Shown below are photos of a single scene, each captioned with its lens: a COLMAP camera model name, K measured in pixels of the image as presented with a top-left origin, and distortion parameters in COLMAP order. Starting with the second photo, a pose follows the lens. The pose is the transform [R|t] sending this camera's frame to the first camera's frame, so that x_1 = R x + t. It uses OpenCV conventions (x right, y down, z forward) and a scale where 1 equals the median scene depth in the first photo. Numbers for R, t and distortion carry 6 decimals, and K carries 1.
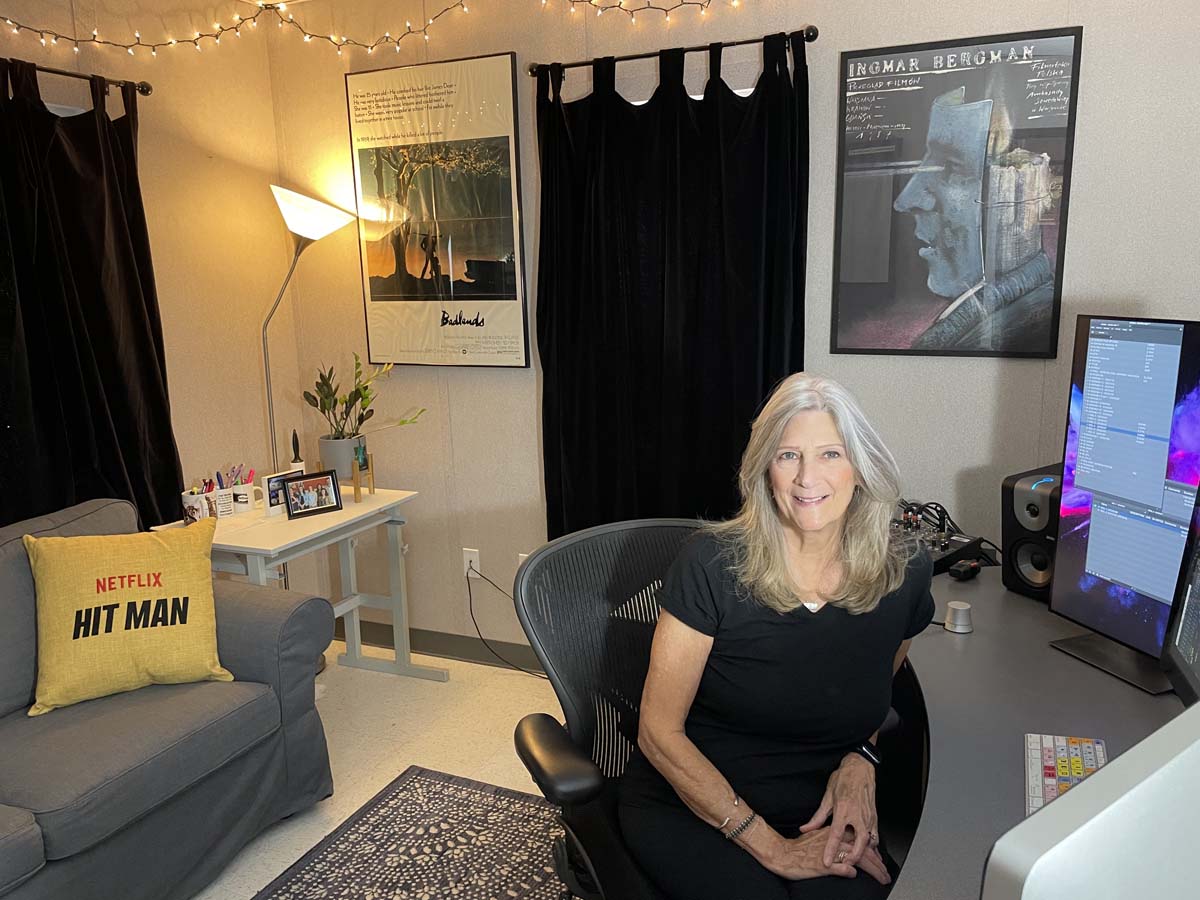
lens RADIAL K [[972.1, 0, 599.2], [0, 972.1, 424.5], [0, 0, 1]] dist [0.112399, -0.112472]
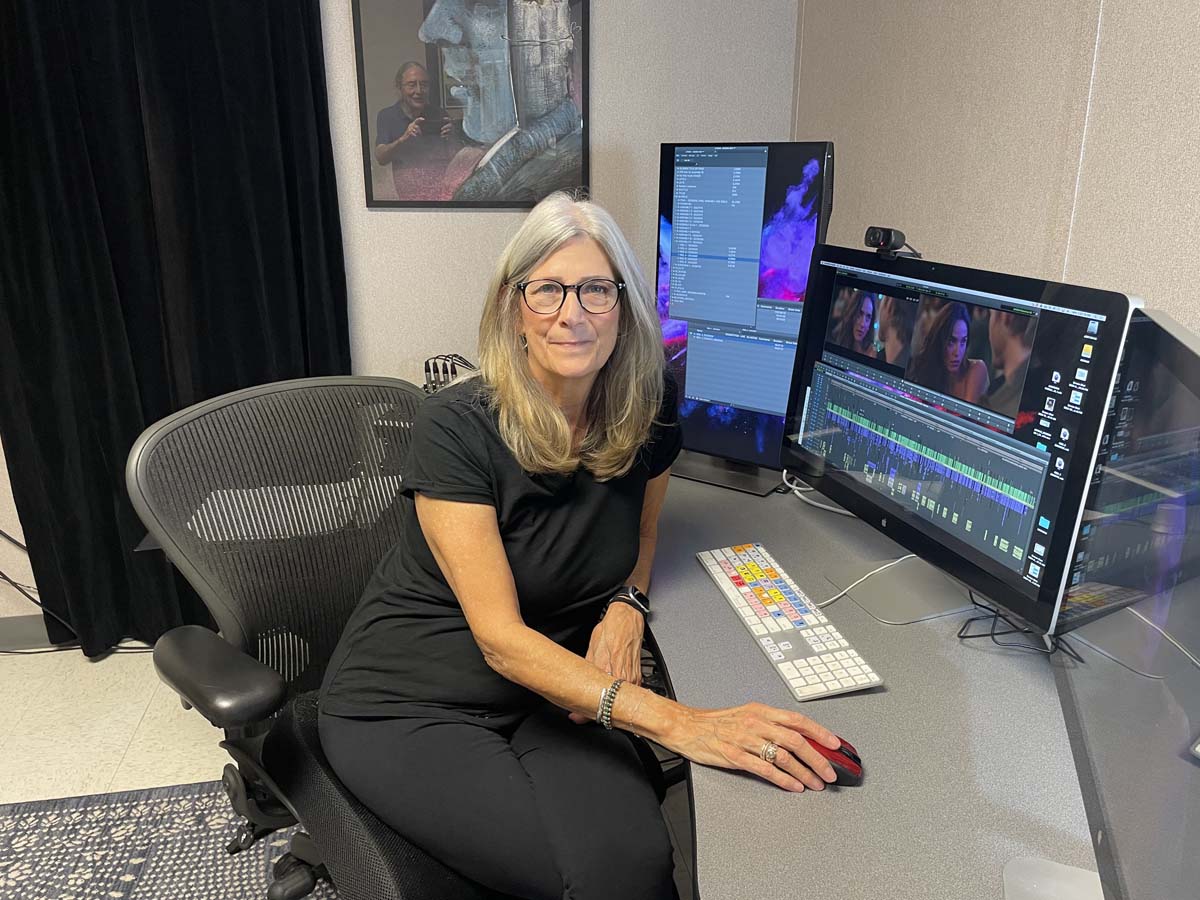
lens RADIAL K [[972.1, 0, 599.2], [0, 972.1, 424.5], [0, 0, 1]] dist [0.112399, -0.112472]
pose [[0.821635, -0.135959, 0.553563, -0.132284], [0.081620, 0.989192, 0.121807, 0.037276], [-0.564141, -0.054899, 0.823852, 0.175635]]
